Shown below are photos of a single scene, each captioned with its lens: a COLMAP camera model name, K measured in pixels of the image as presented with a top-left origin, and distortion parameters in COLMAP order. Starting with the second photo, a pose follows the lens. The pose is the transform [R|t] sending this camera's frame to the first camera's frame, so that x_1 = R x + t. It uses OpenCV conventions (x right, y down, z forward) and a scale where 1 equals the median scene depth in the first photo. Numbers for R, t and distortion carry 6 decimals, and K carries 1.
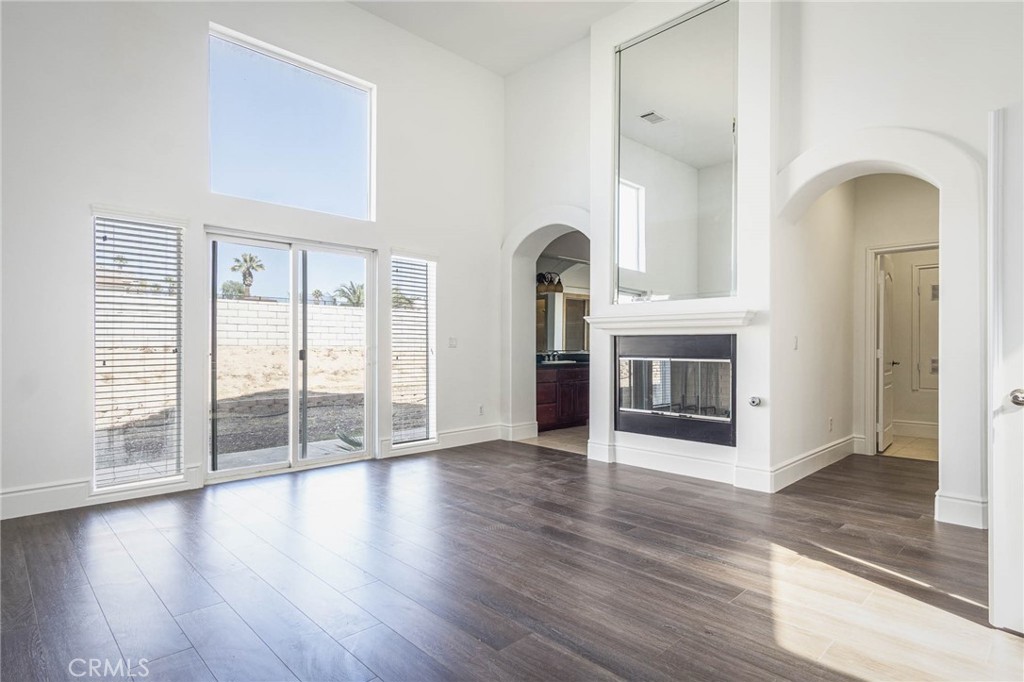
lens RADIAL K [[544.9, 0, 512.8], [0, 544.9, 345.7], [0, 0, 1]] dist [0.006232, 0.001569]
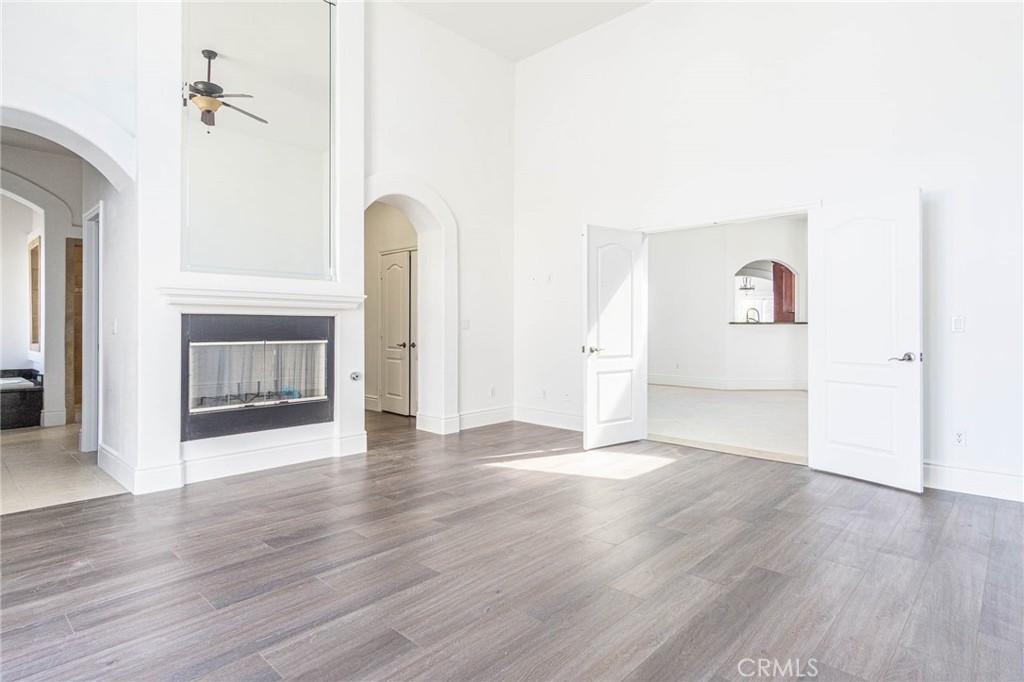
lens RADIAL K [[544.9, 0, 512.6], [0, 544.9, 331.5], [0, 0, 1]] dist [0.006232, 0.001569]
pose [[-0.052176, -0.012798, 0.998556, -0.665271], [-0.006859, 0.999899, 0.012457, -0.006975], [-0.998614, -0.006199, -0.052259, 0.686325]]
